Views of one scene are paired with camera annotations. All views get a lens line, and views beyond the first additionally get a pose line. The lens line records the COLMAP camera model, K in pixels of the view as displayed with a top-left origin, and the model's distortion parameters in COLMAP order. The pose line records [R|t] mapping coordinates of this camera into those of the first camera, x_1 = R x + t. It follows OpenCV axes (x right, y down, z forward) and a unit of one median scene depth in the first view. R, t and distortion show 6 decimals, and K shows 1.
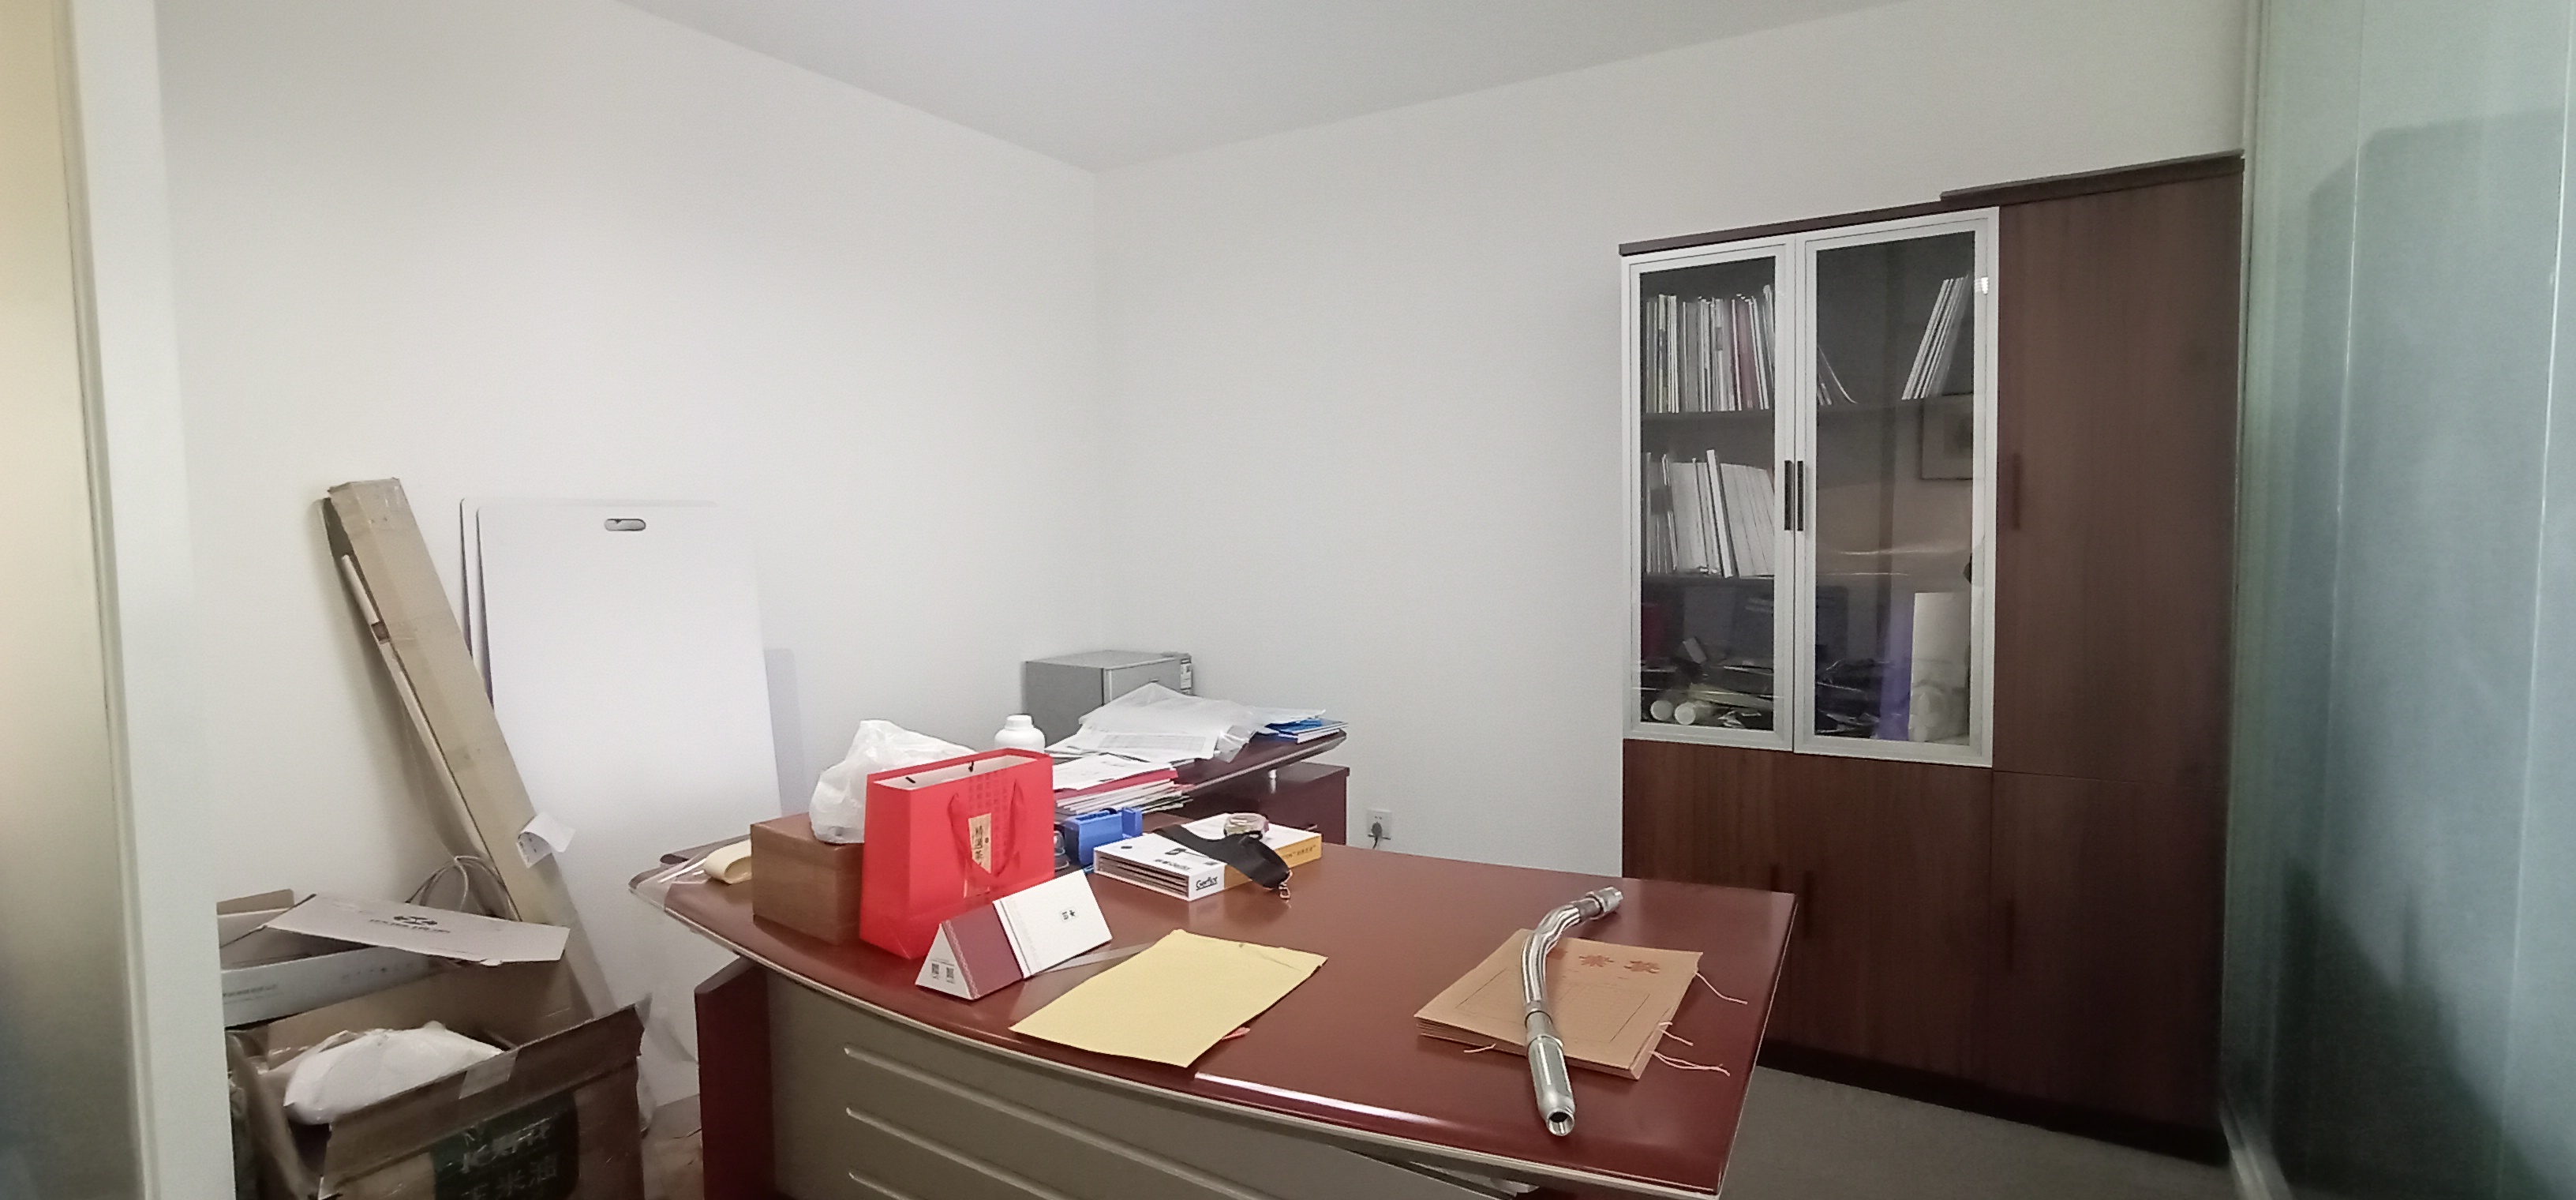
lens RADIAL K [[1145.9, 0, 1285.0], [0, 1145.9, 589.8], [0, 0, 1]] dist [-0.023756, 0.015019]
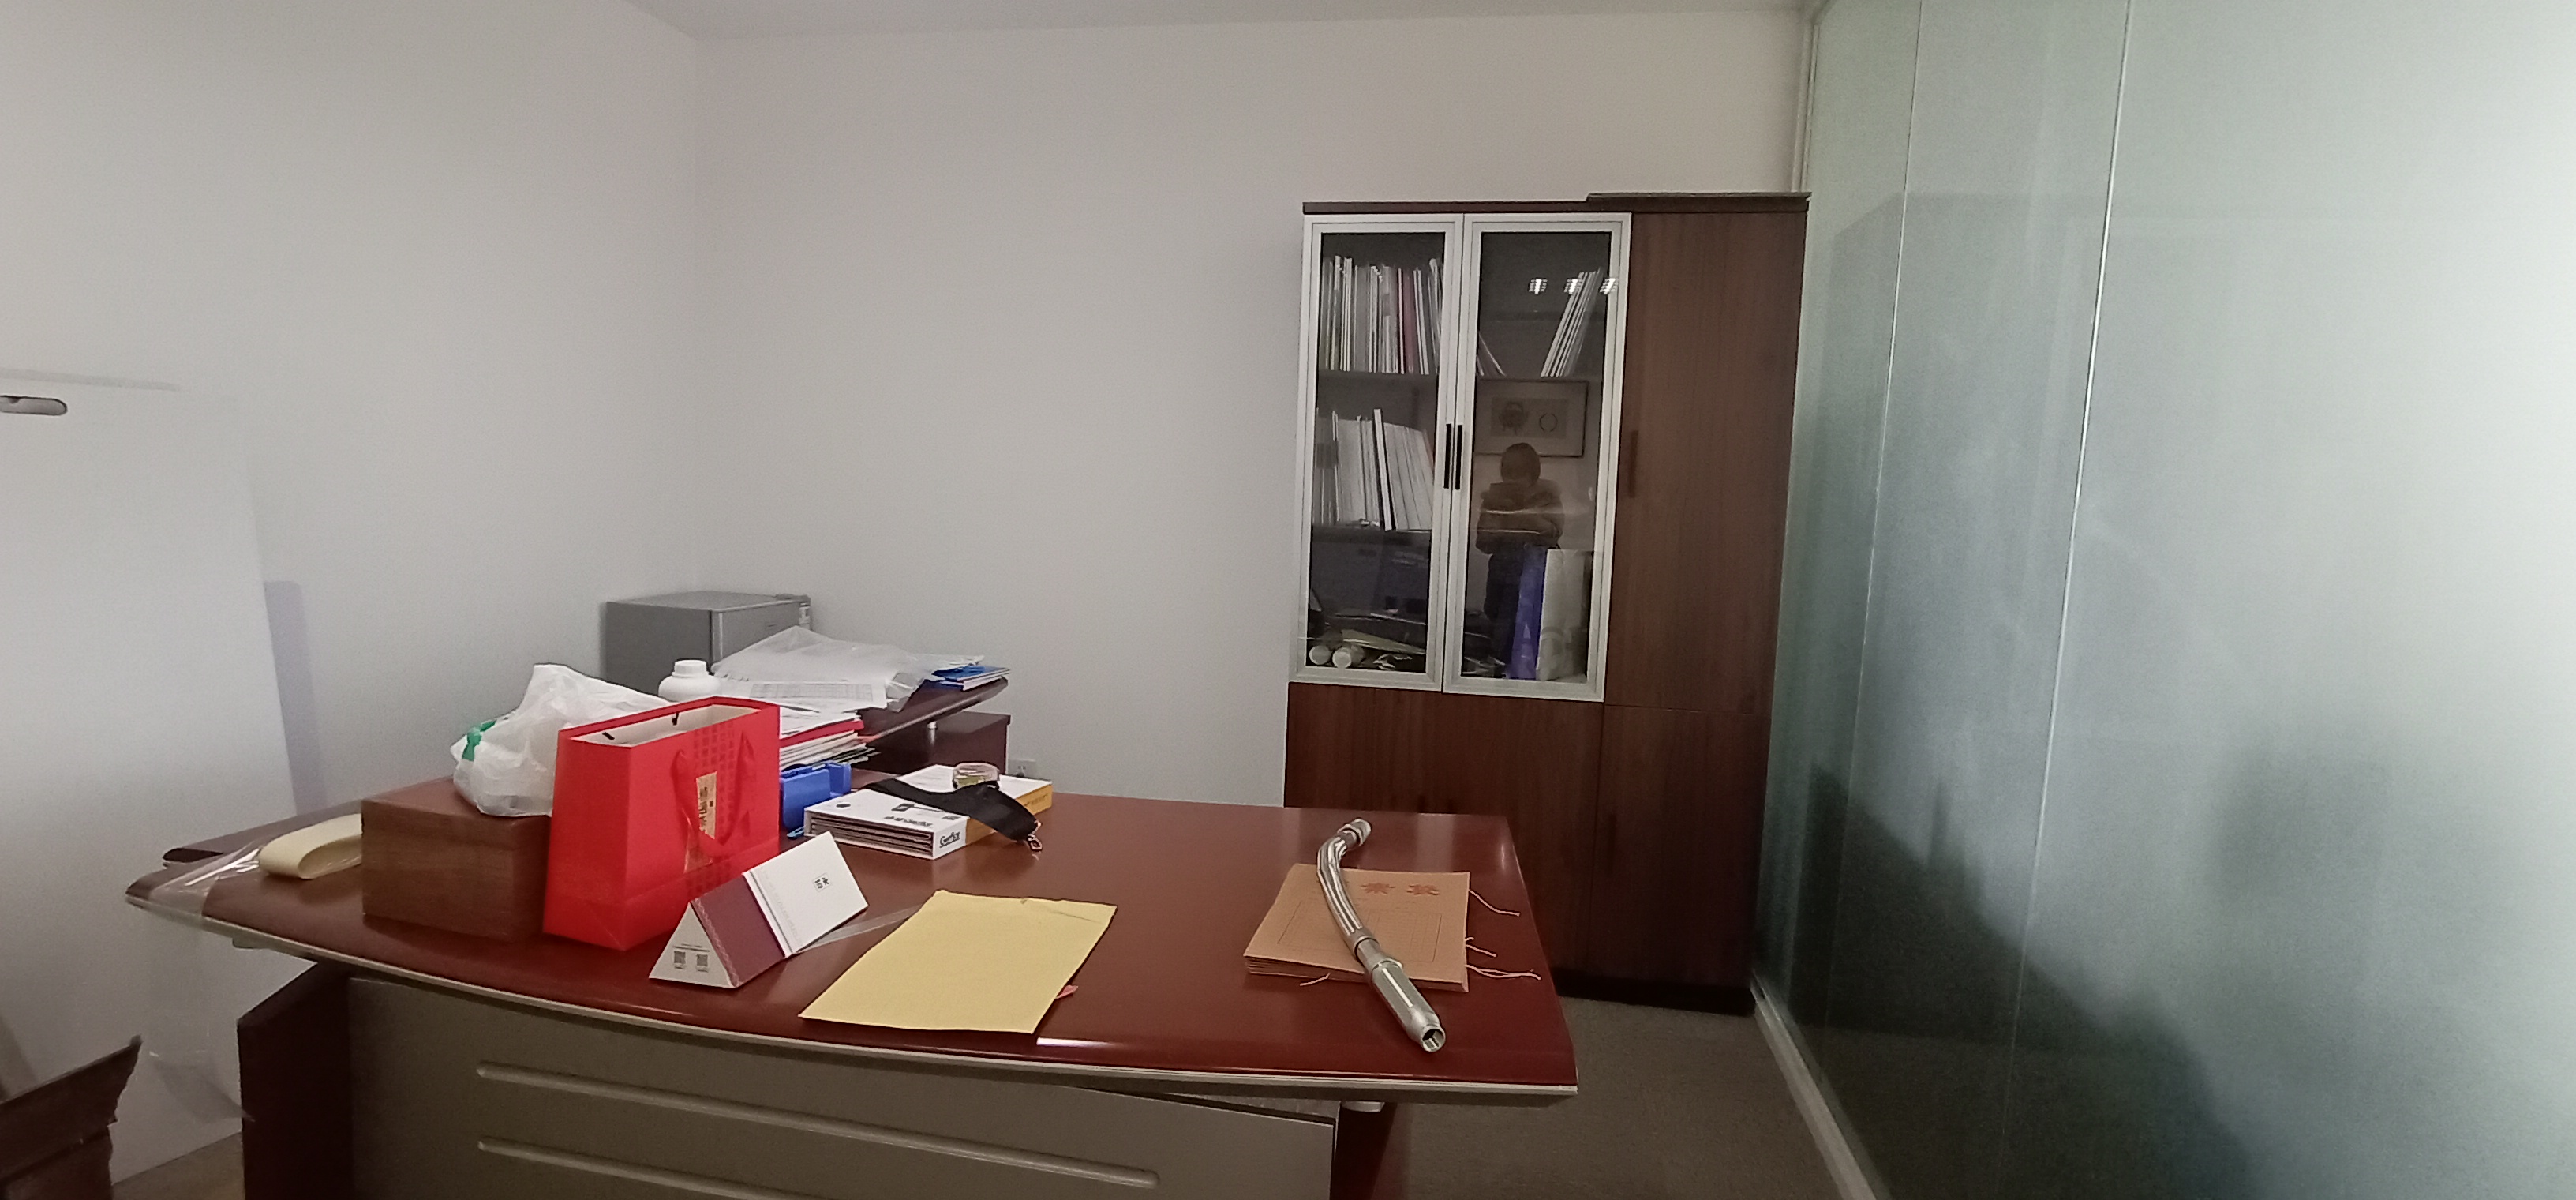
lens RADIAL K [[1145.9, 0, 1285.0], [0, 1145.9, 589.8], [0, 0, 1]] dist [-0.023756, 0.015019]
pose [[0.932605, 0.015561, 0.360563, -0.134956], [-0.031103, 0.998818, 0.037343, 0.011942], [-0.359556, -0.046041, 0.931987, 0.049866]]
